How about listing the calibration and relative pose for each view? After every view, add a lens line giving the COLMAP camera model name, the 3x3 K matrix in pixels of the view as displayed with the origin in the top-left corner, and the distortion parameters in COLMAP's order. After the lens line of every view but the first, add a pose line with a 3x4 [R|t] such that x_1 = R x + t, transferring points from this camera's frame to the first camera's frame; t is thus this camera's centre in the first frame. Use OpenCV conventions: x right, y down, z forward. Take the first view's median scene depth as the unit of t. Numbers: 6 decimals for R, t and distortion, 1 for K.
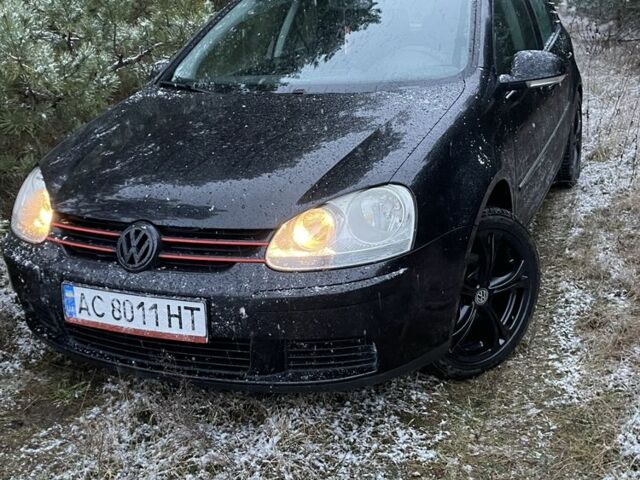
lens RADIAL K [[712.5, 0, 320.0], [0, 712.5, 240.0], [0, 0, 1]] dist [0.013620, -0.011945]
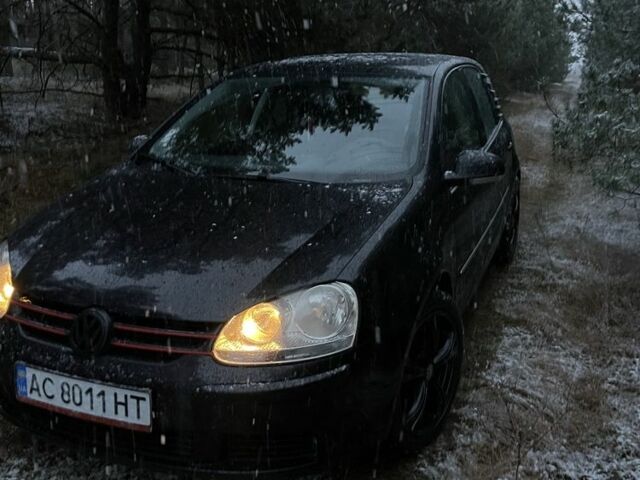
lens RADIAL K [[628.0, 0, 320.0], [0, 628.0, 240.0], [0, 0, 1]] dist [0.009322, -0.006407]
pose [[0.998255, 0.041960, 0.041545, 0.029584], [-0.039304, 0.997253, -0.062789, -0.072129], [-0.044066, 0.061046, 0.997162, 0.063361]]
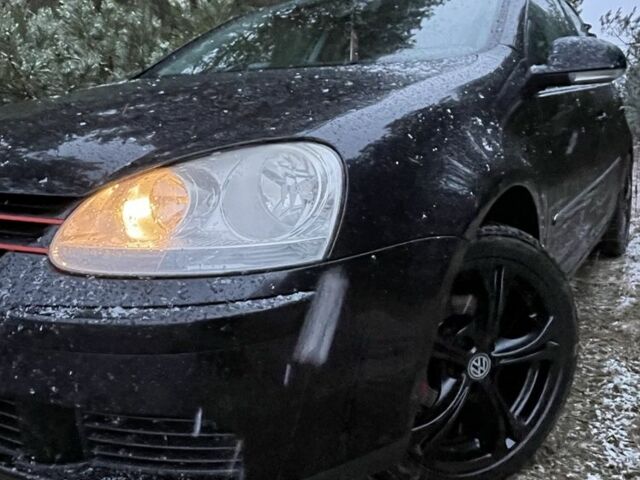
lens RADIAL K [[582.3, 0, 313.1], [0, 582.3, 222.3], [0, 0, 1]] dist [-0.008212, -0.007998]
pose [[0.987120, 0.080660, -0.138159, 0.154694], [-0.099006, 0.986356, -0.131526, 0.038713], [0.125665, 0.143511, 0.981638, 0.500534]]
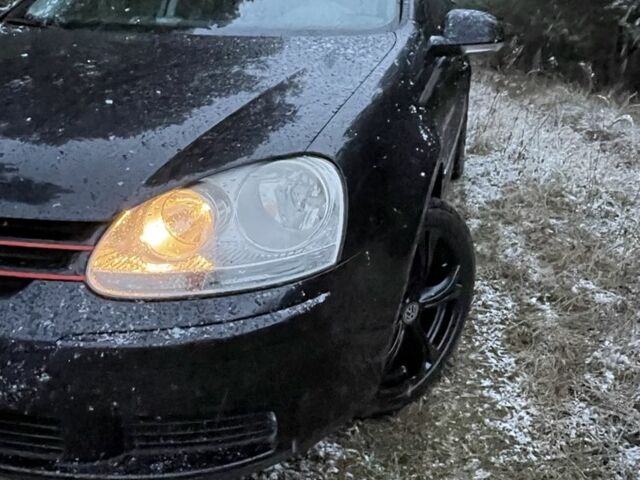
lens RADIAL K [[572.9, 0, 320.0], [0, 572.9, 240.0], [0, 0, 1]] dist [0.003915, -0.012599]
pose [[0.984295, 0.028835, 0.174159, 0.021989], [-0.036609, 0.998464, 0.041592, -0.023102], [-0.172692, -0.047314, 0.983839, 0.446024]]
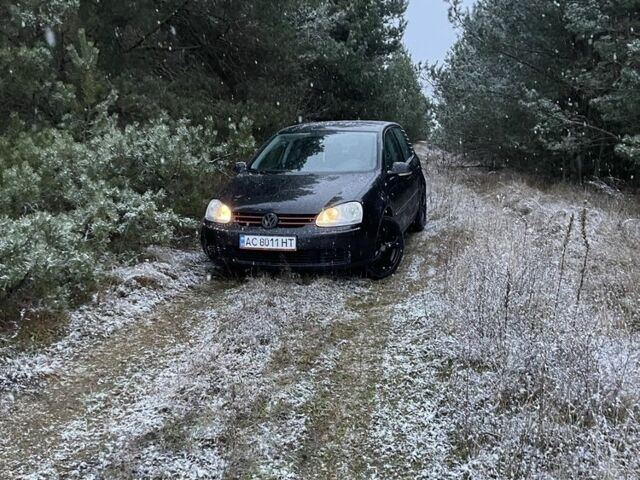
lens RADIAL K [[572.9, 0, 320.0], [0, 572.9, 240.0], [0, 0, 1]] dist [0.003915, -0.012599]
pose [[0.990930, 0.016582, 0.133349, -0.330349], [0.001006, 0.991414, -0.130753, 0.360704], [-0.134372, 0.129701, 0.982406, -1.218273]]
